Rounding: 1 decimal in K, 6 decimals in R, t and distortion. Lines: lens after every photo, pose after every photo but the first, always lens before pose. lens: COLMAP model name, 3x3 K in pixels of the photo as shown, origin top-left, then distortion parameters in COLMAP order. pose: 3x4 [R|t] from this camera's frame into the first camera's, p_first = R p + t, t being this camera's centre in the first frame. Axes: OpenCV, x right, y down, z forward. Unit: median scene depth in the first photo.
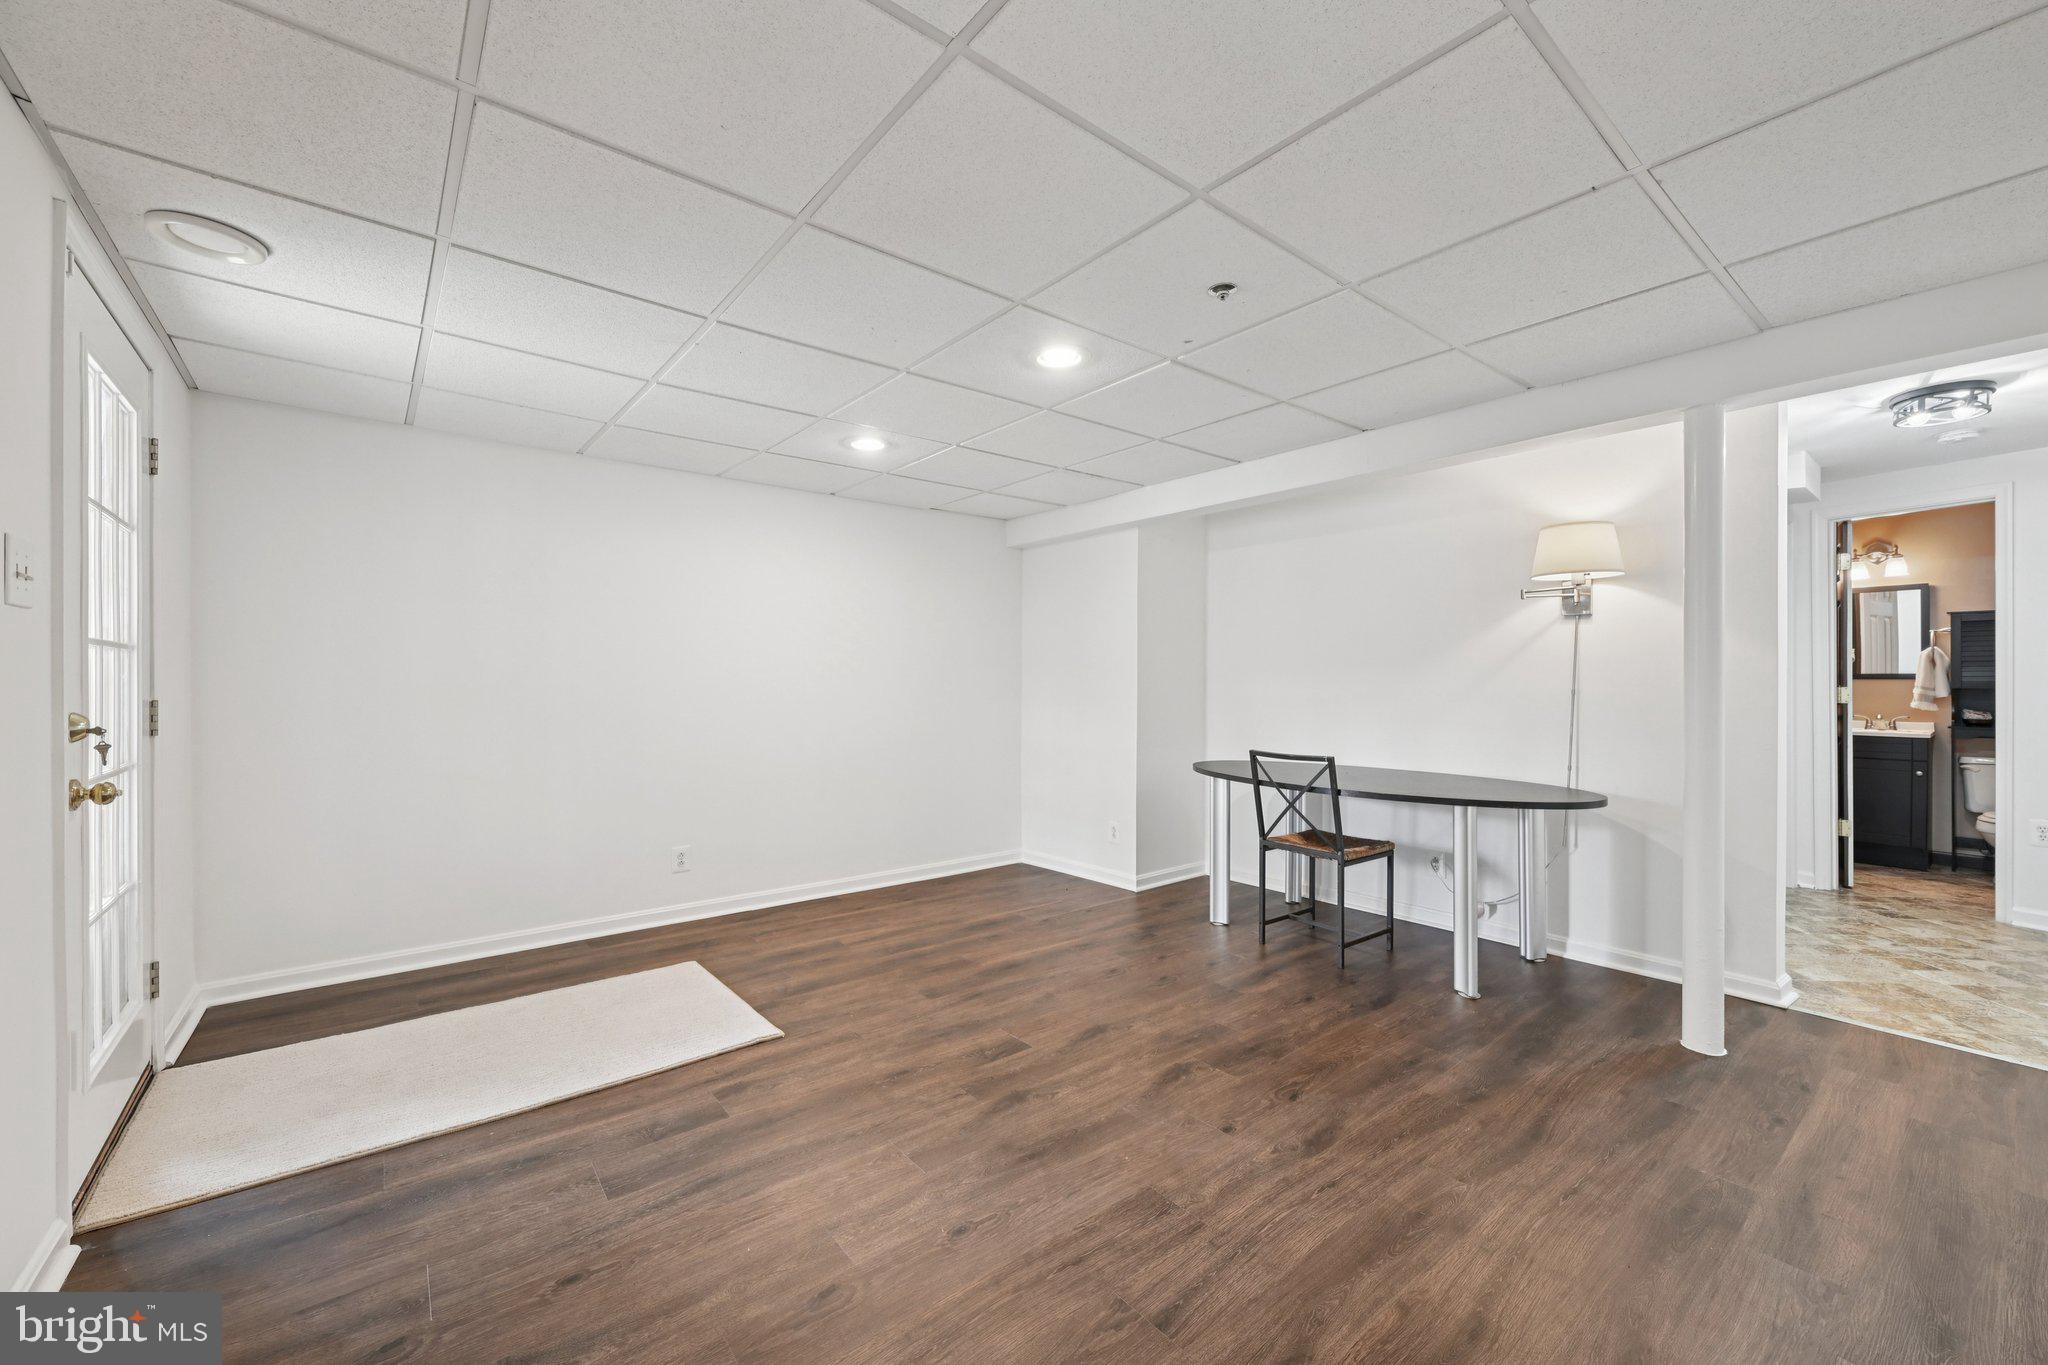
lens RADIAL K [[807.6, 0, 1033.6], [0, 807.6, 680.1], [0, 0, 1]] dist [-0.003402, -0.000213]
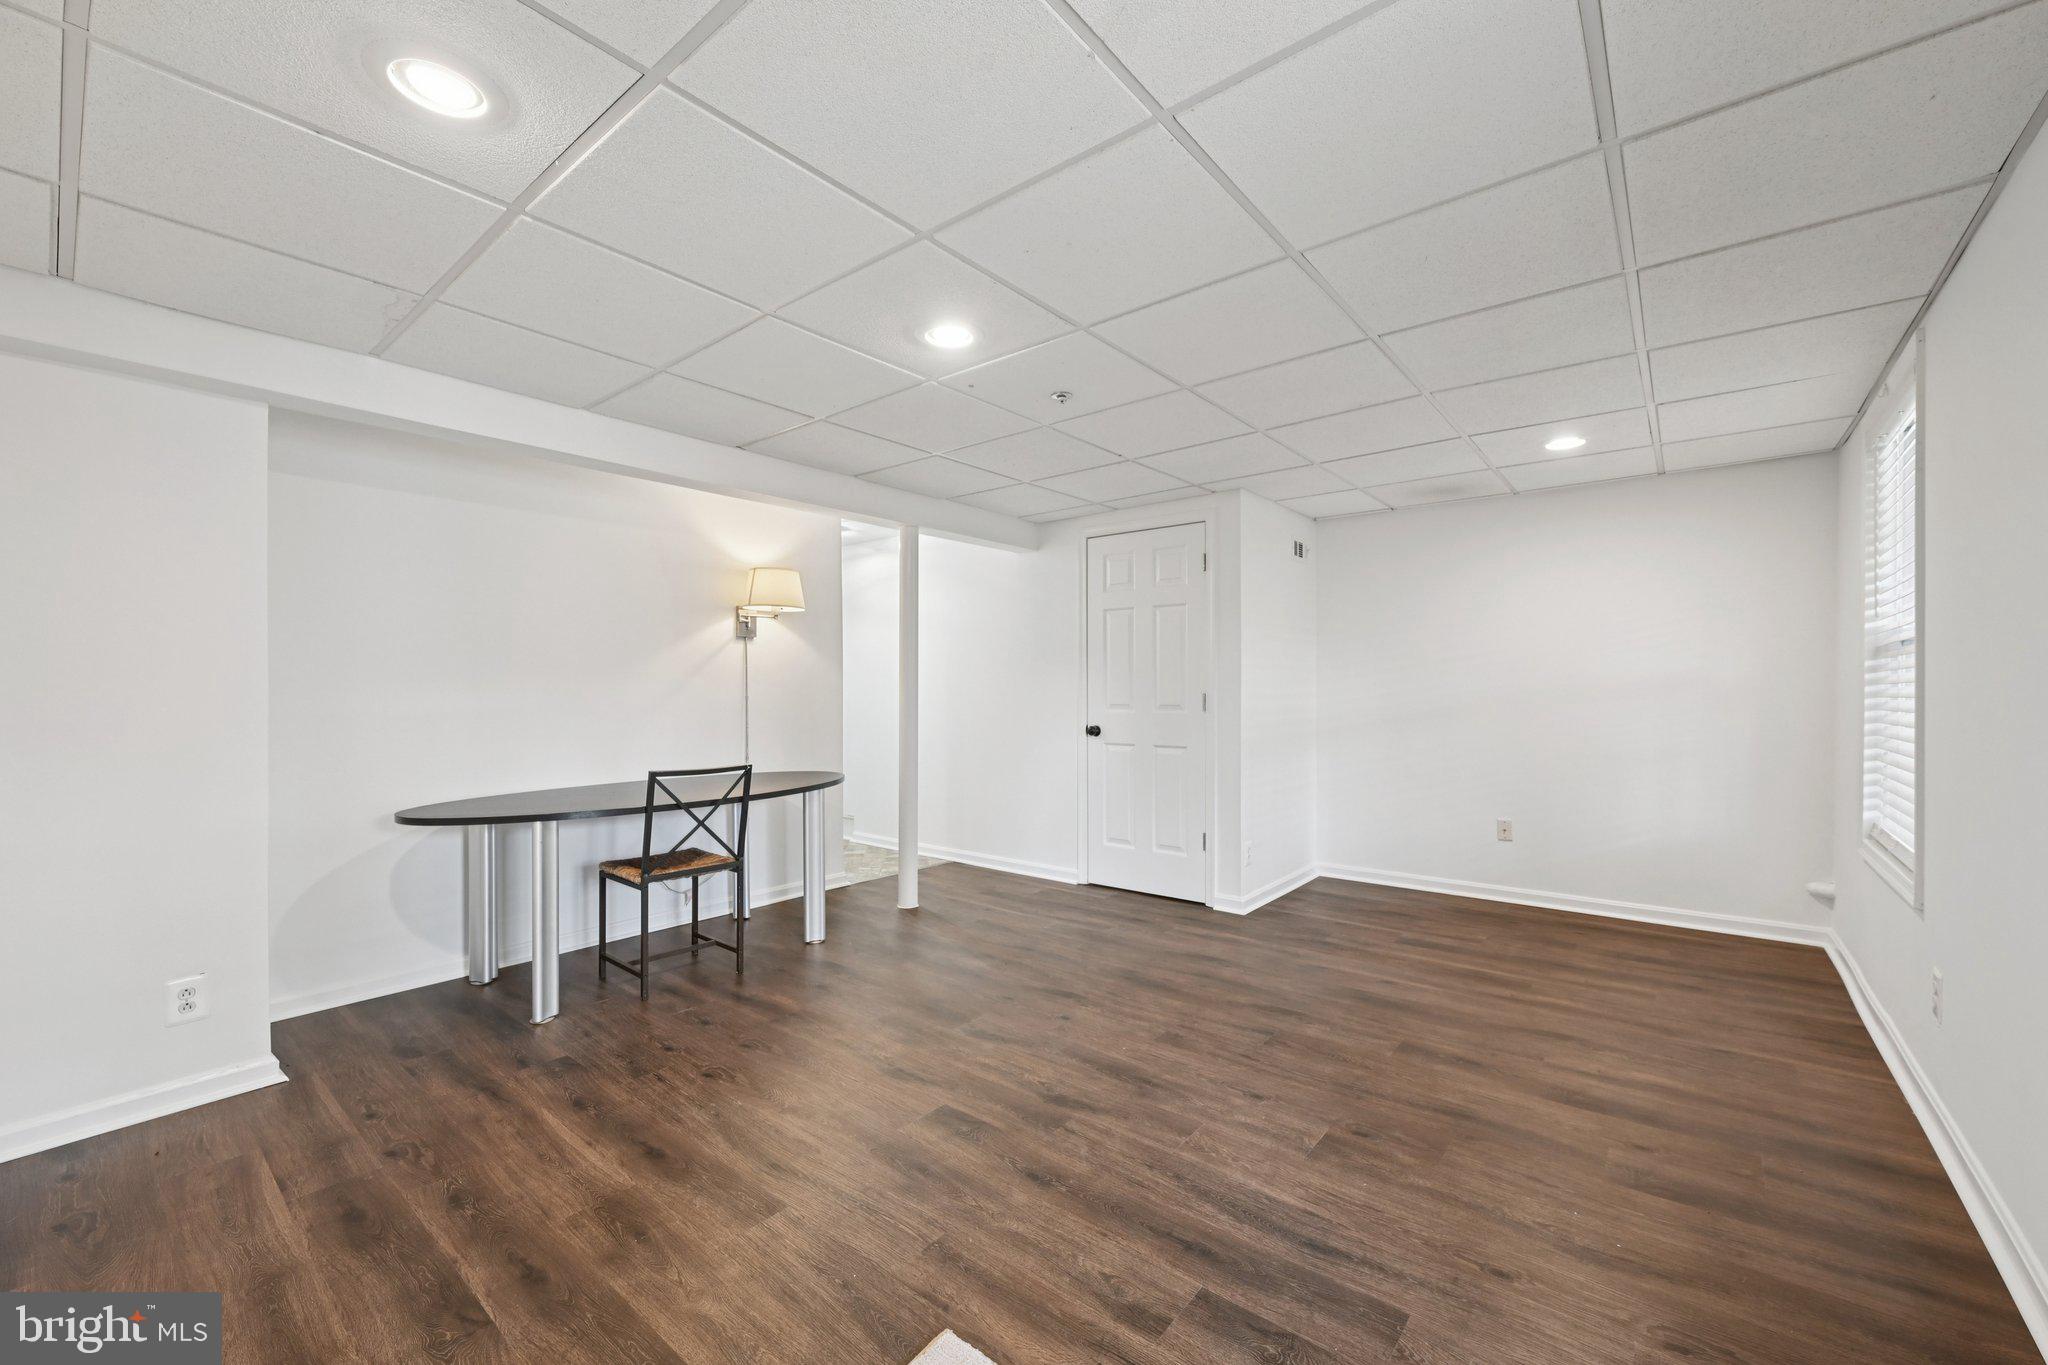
lens RADIAL K [[809.5, 0, 1036.6], [0, 809.5, 689.3], [0, 0, 1]] dist [-0.000540, 0.000126]
pose [[-0.200010, -0.000015, 0.979794, -0.710318], [0.003496, 0.999994, 0.000729, 0.001949], [-0.979788, 0.003571, -0.200009, 0.864461]]
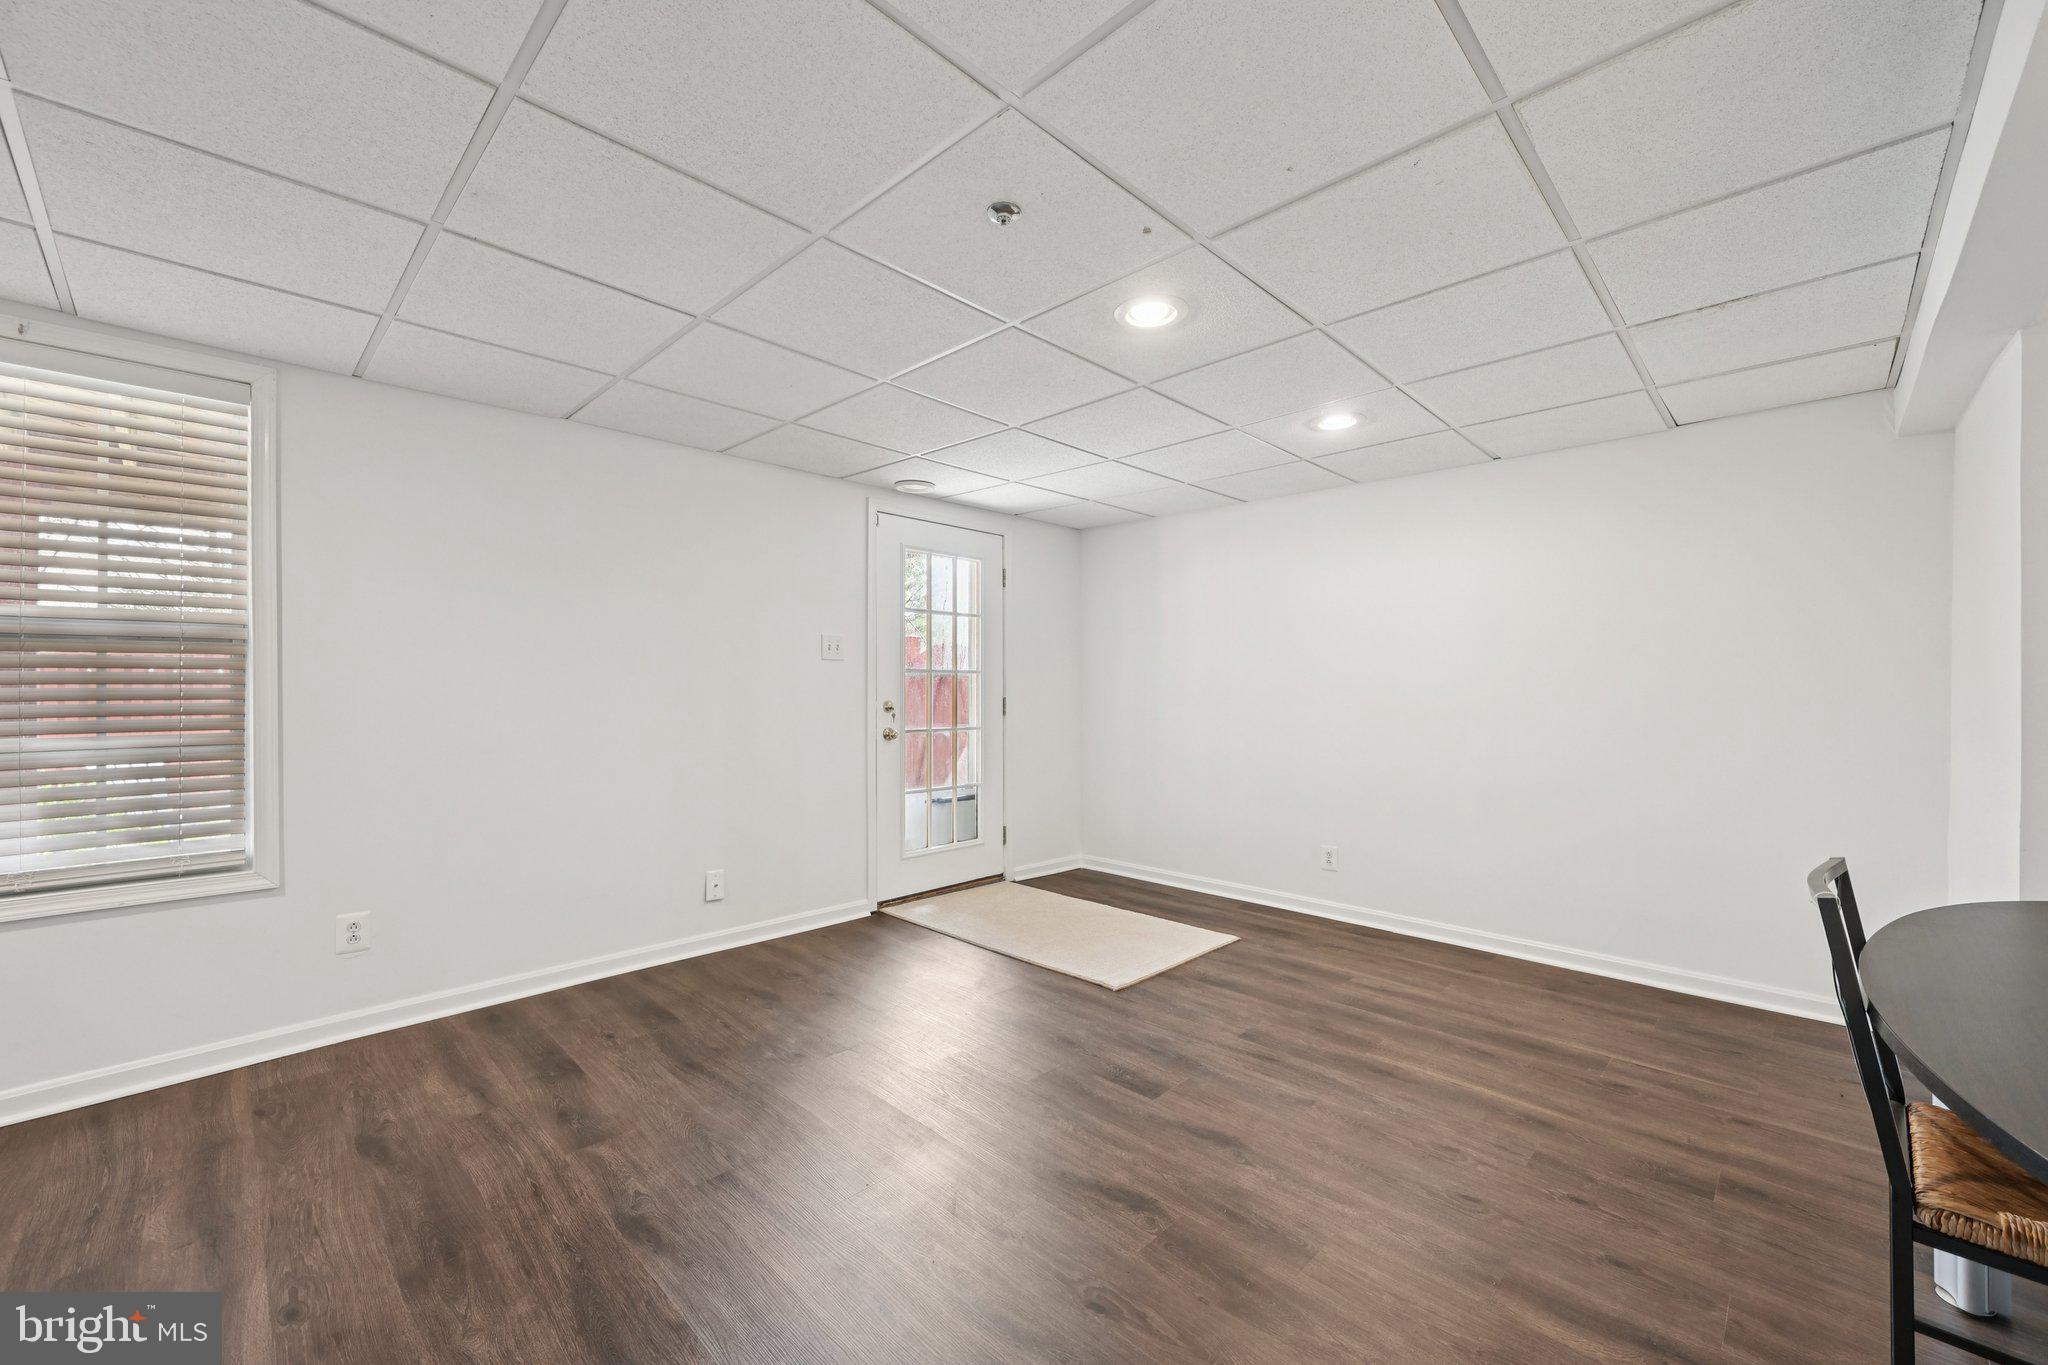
lens RADIAL K [[809.5, 0, 1036.6], [0, 809.5, 689.3], [0, 0, 1]] dist [-0.000540, 0.000126]
pose [[0.116718, 0.001134, -0.993164, 0.696462], [0.000007, 0.999999, 0.001142, 0.001686], [0.993165, -0.000140, 0.116718, 0.617066]]
